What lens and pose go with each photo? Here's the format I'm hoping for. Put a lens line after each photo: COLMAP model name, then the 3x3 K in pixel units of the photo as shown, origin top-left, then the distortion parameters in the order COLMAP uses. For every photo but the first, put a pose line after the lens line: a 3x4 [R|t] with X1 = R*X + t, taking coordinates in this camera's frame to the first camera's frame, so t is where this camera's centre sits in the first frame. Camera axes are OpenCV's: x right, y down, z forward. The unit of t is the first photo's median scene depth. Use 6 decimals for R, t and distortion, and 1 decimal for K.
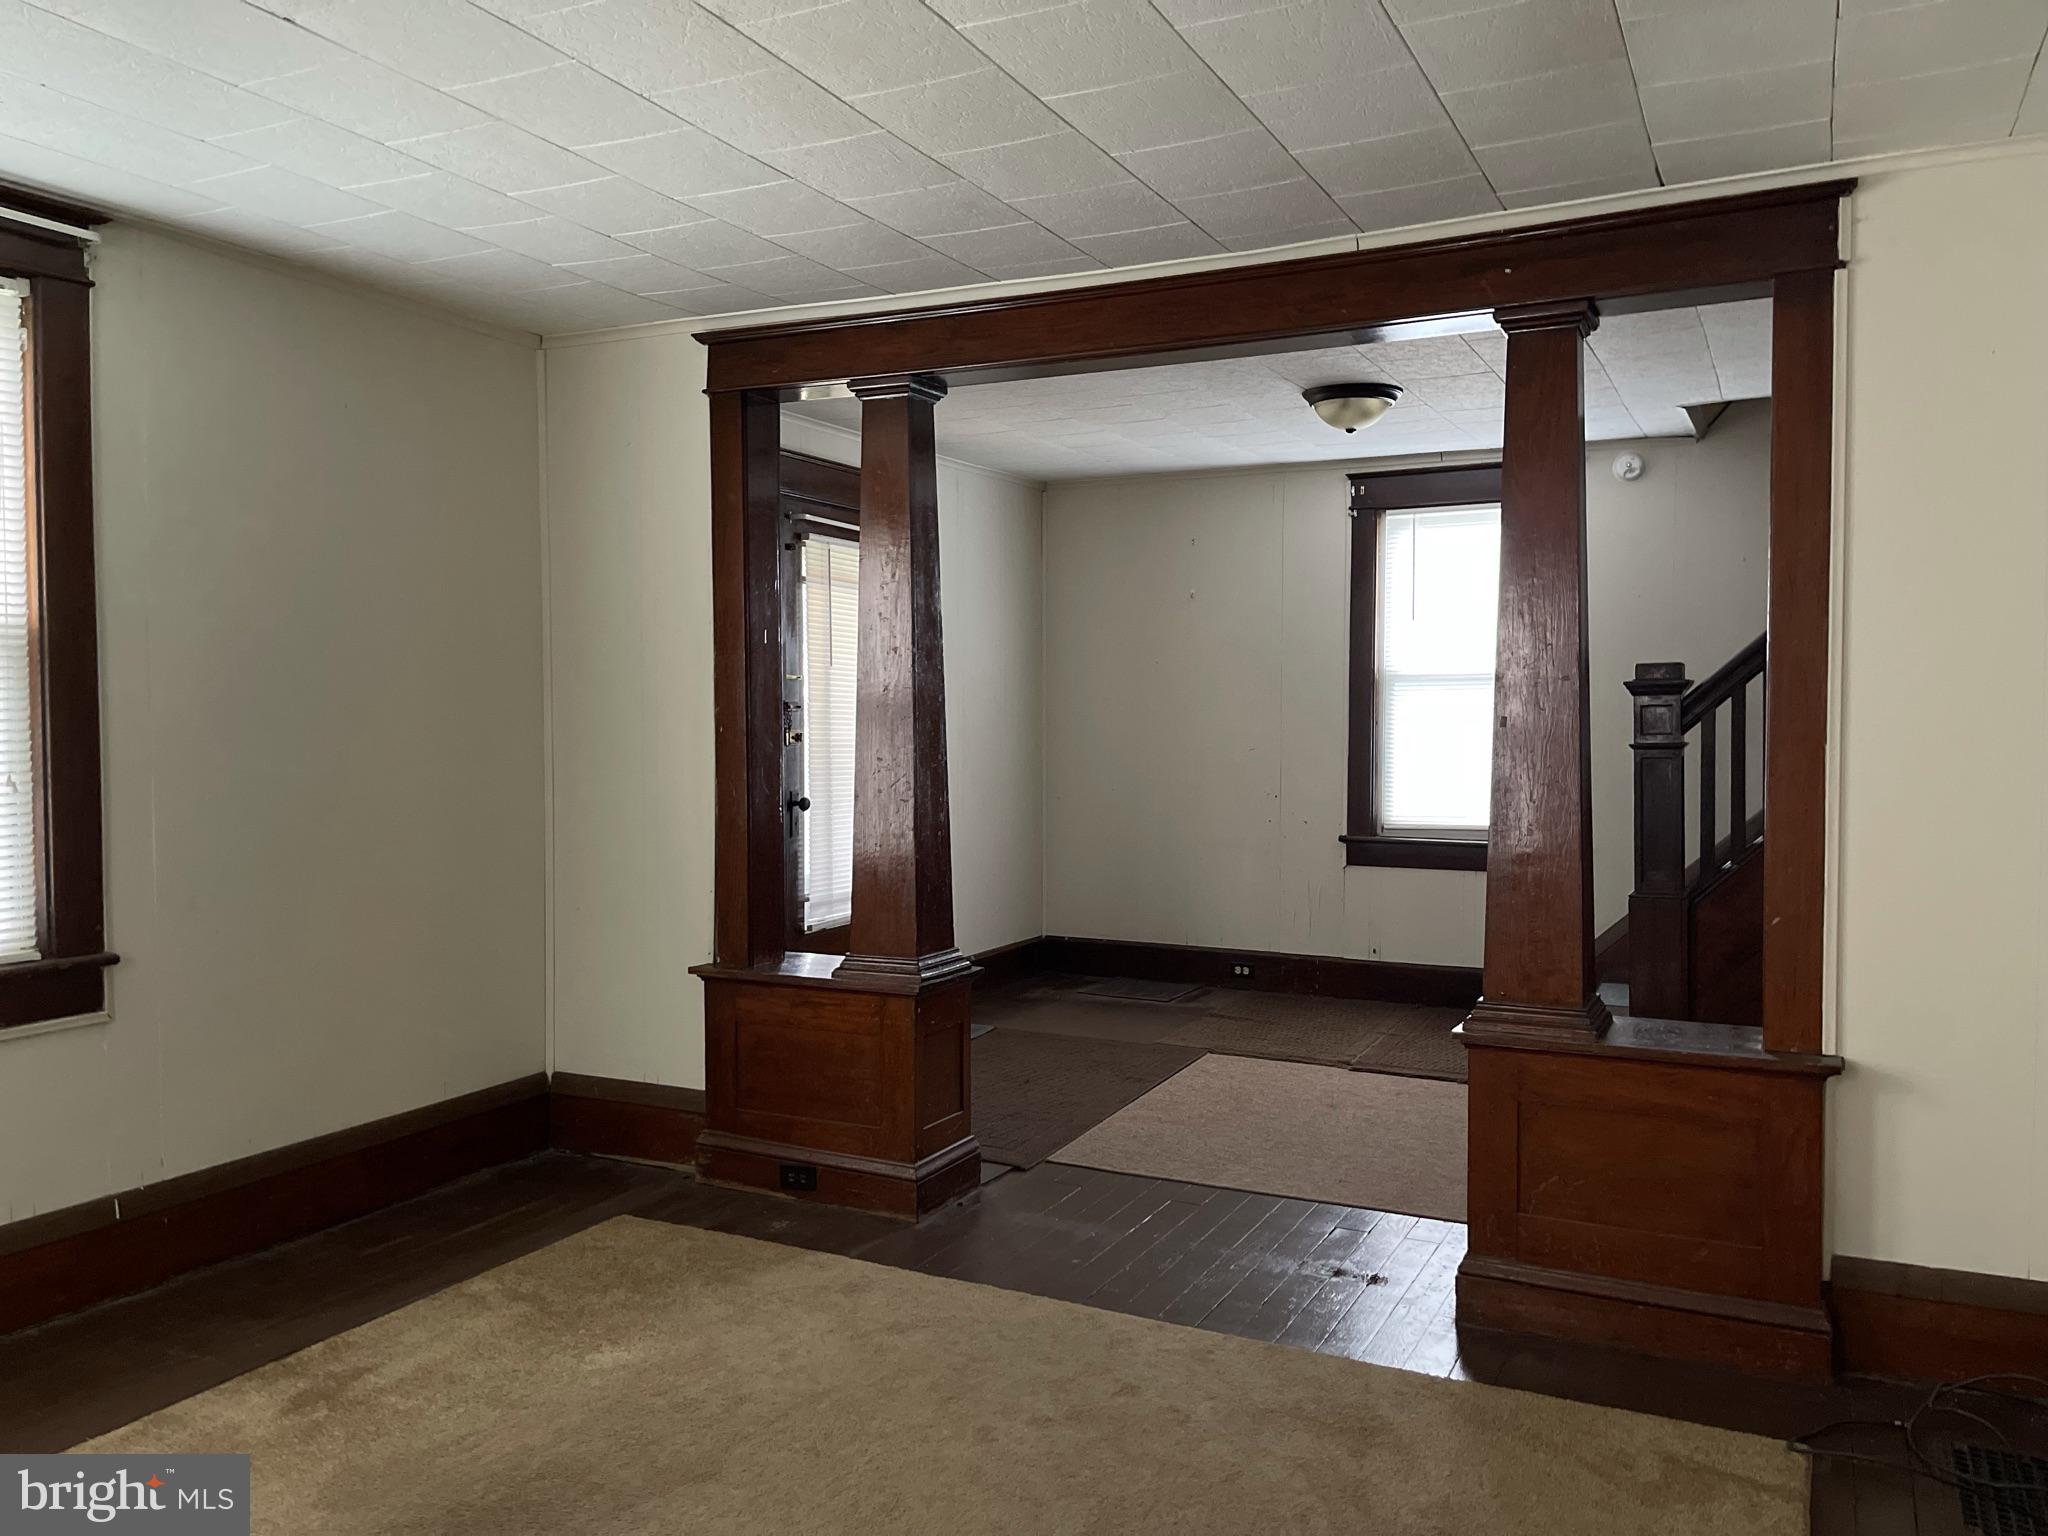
lens RADIAL K [[1555.2, 0, 1024.0], [0, 1555.2, 768.0], [0, 0, 1]] dist [0.077402, -0.075282]
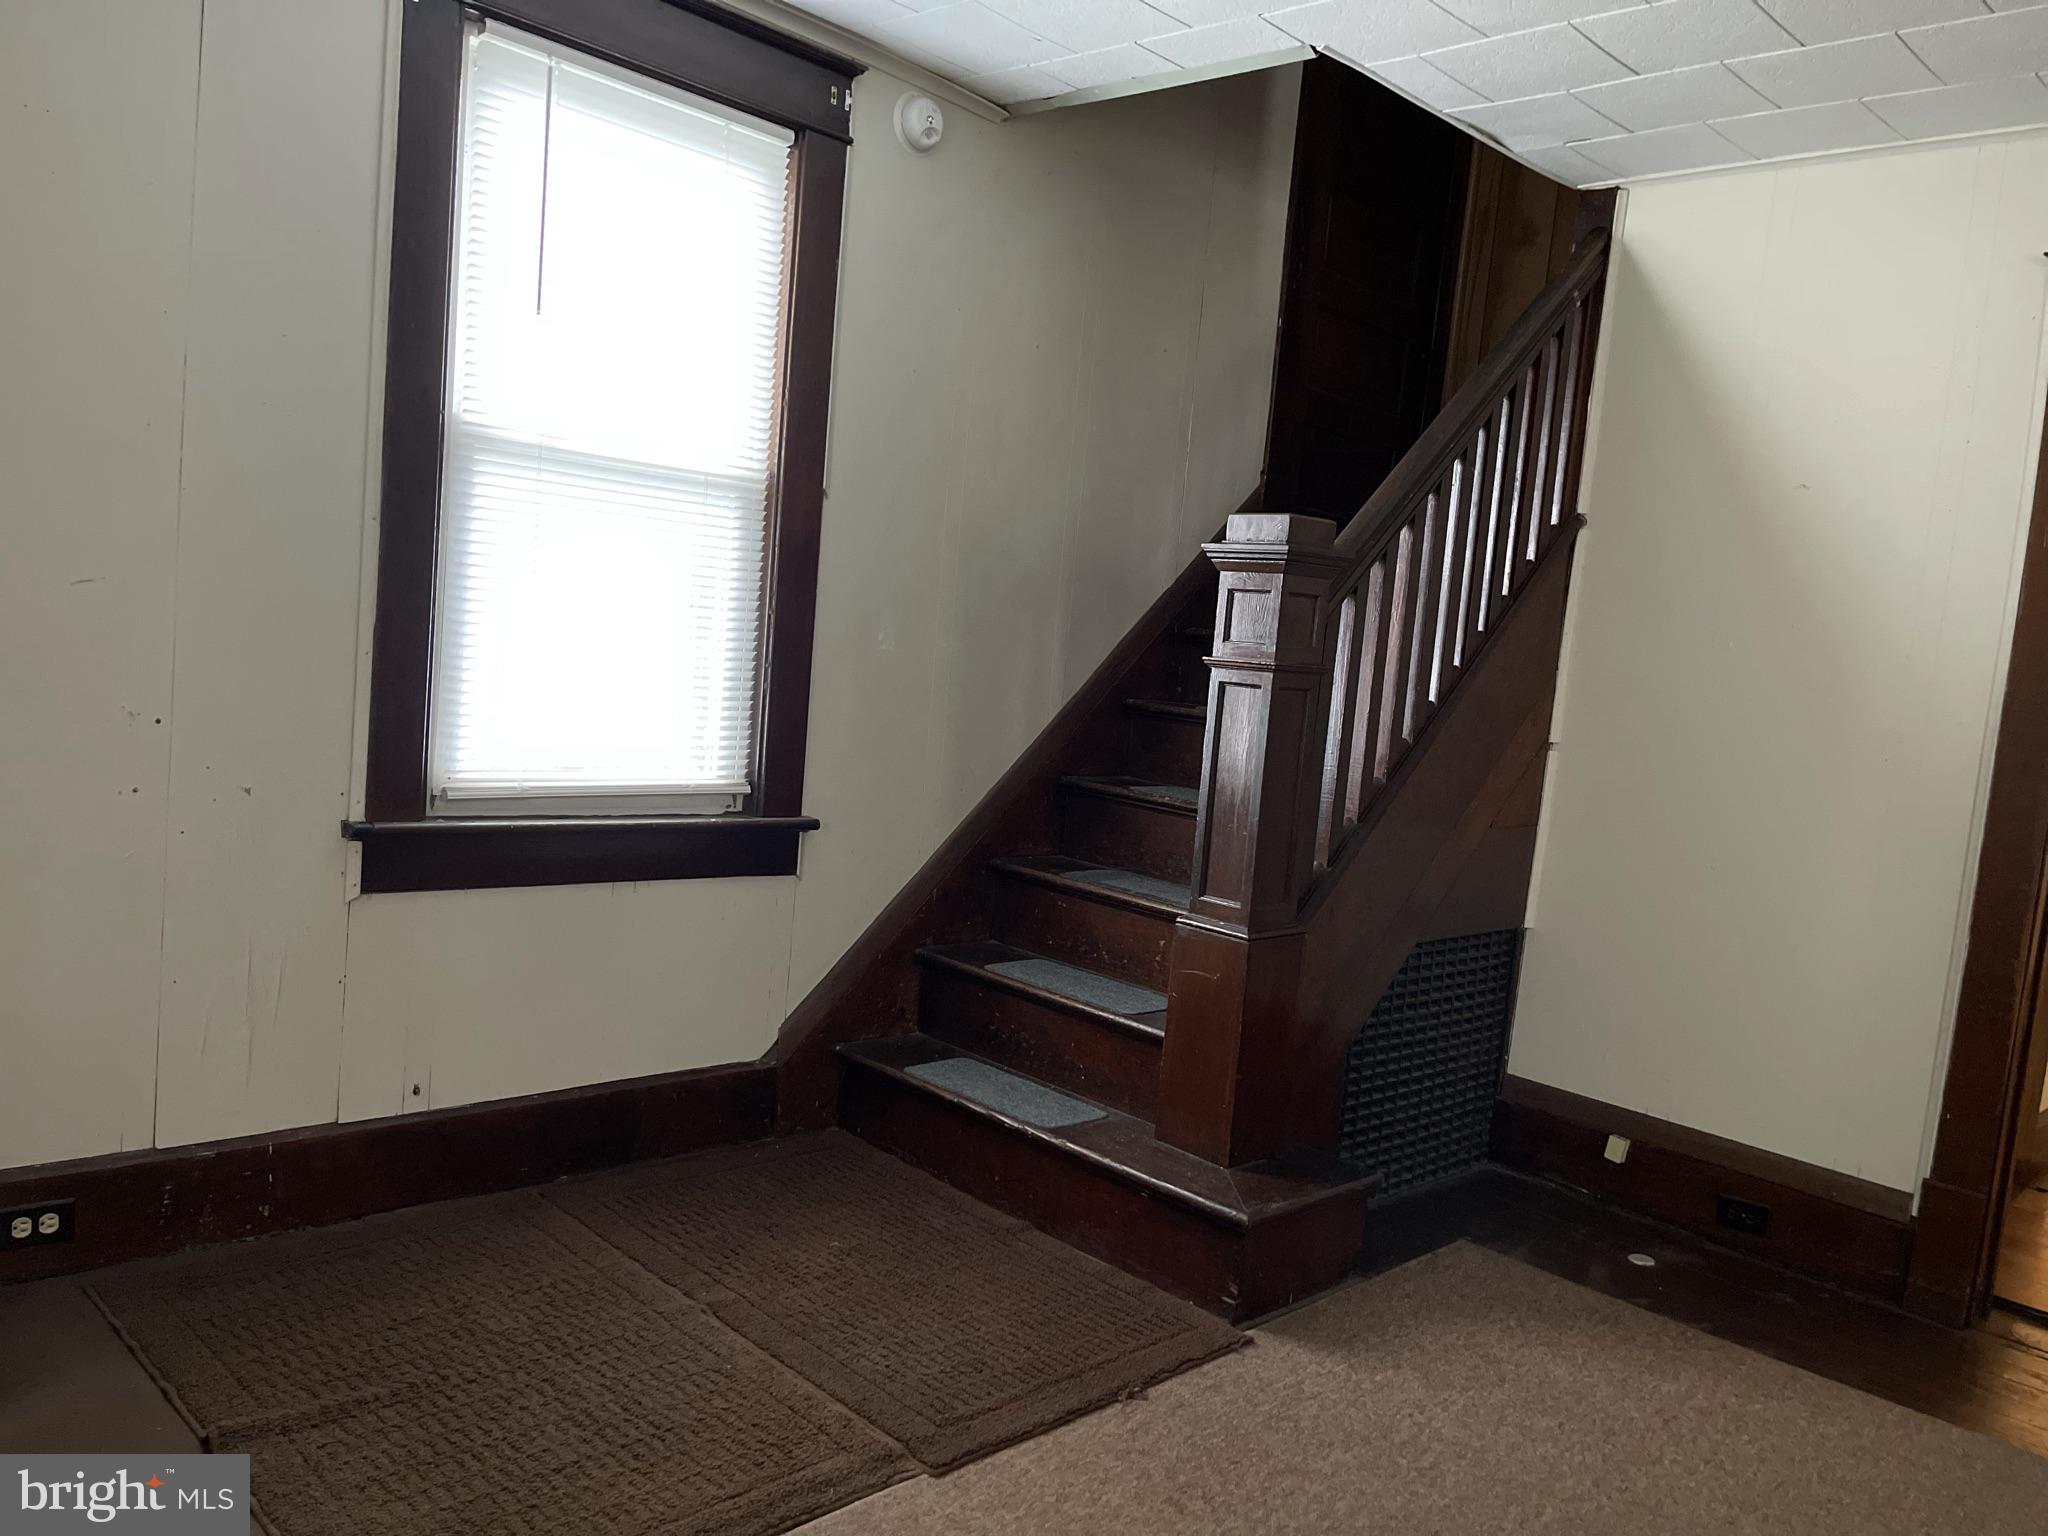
lens RADIAL K [[1555.2, 0, 1024.0], [0, 1555.2, 768.0], [0, 0, 1]] dist [0.077402, -0.075282]
pose [[0.326676, -0.049482, 0.943840, -0.119465], [-0.059661, 0.995557, 0.072843, -0.010176], [-0.943251, -0.080107, 0.322273, 0.713018]]
